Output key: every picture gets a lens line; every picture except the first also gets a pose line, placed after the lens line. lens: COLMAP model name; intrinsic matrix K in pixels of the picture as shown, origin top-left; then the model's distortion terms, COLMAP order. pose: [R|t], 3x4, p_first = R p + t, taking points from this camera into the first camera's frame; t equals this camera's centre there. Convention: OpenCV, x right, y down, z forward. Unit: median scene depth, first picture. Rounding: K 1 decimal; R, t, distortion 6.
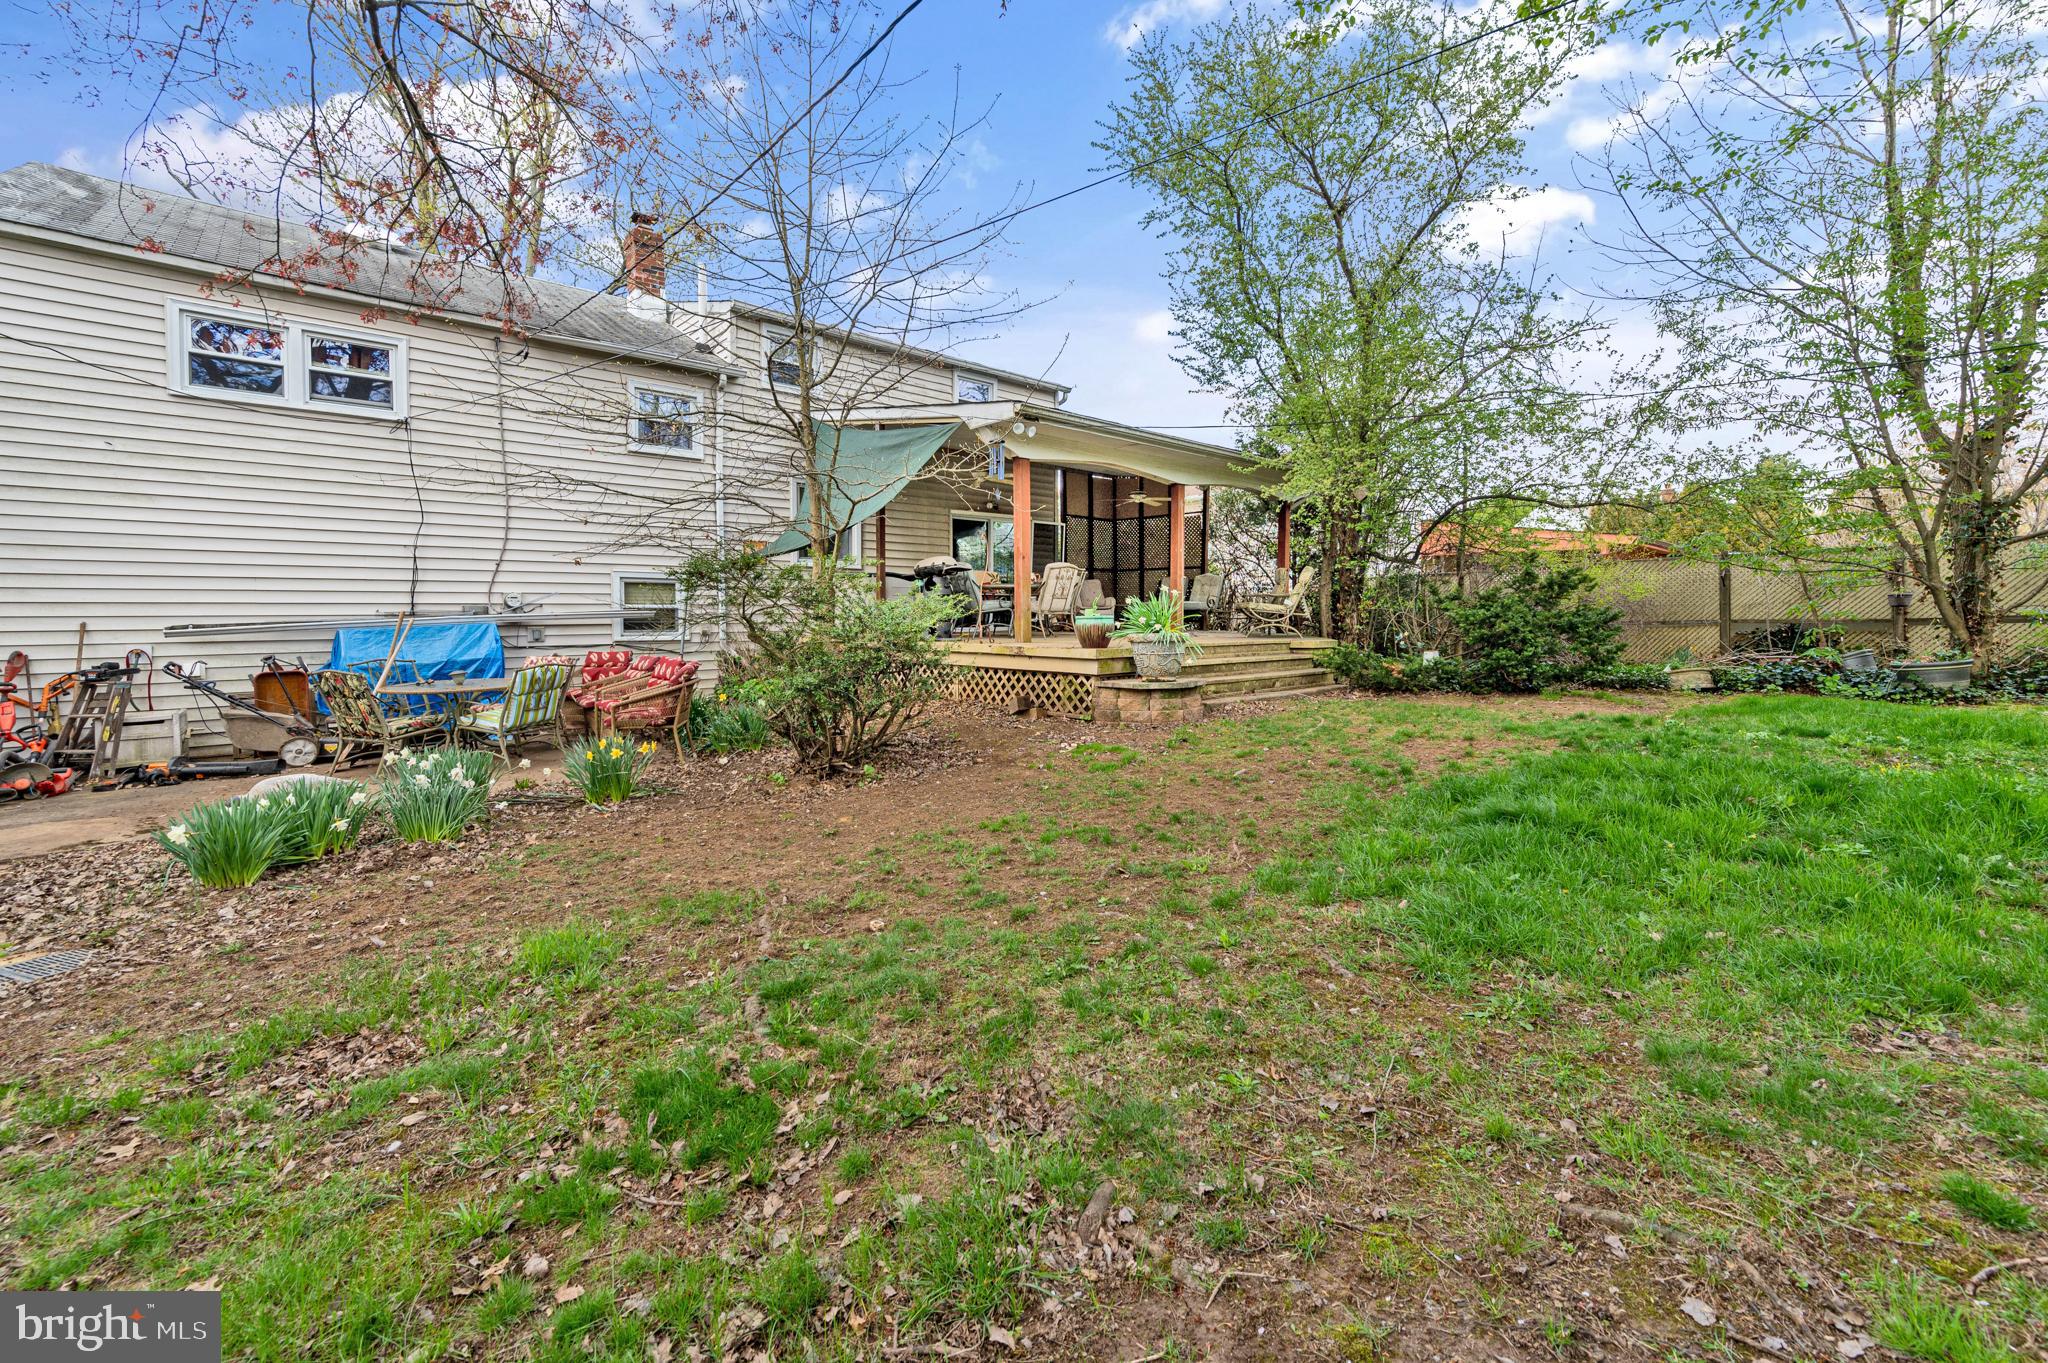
lens RADIAL K [[840.2, 0, 1024.4], [0, 840.2, 684.9], [0, 0, 1]] dist [-0.001984, -0.000319]
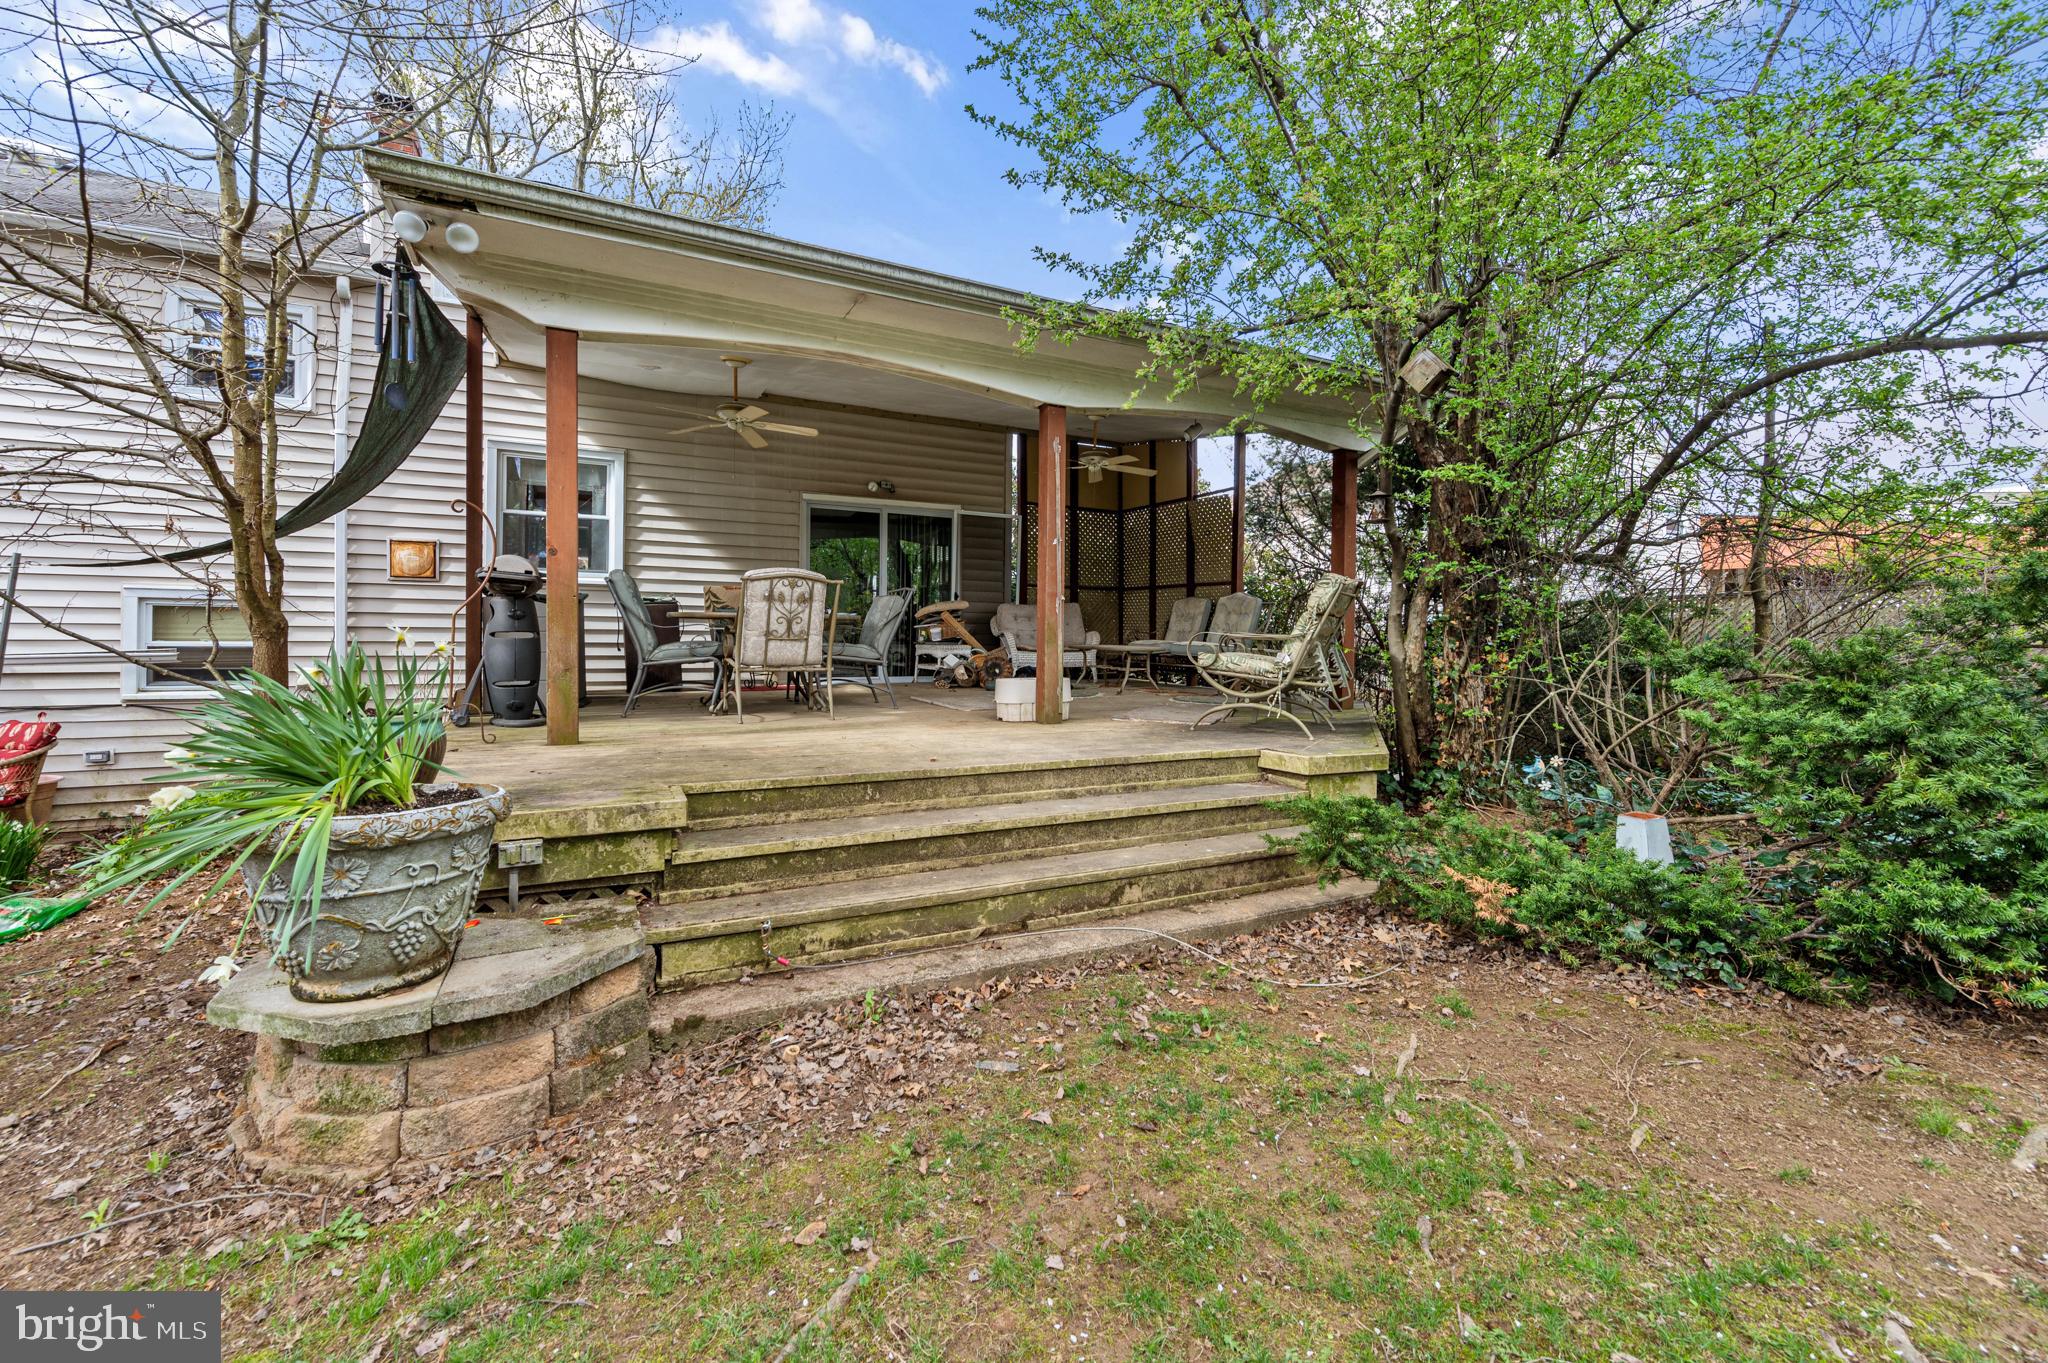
lens RADIAL K [[840.2, 0, 1016.4], [0, 840.2, 664.5], [0, 0, 1]] dist [-0.001984, -0.000319]
pose [[0.963316, 0.021755, -0.267487, 0.338352], [-0.035800, 0.998218, -0.047745, -0.077957], [0.265971, 0.055570, 0.962378, 0.619234]]
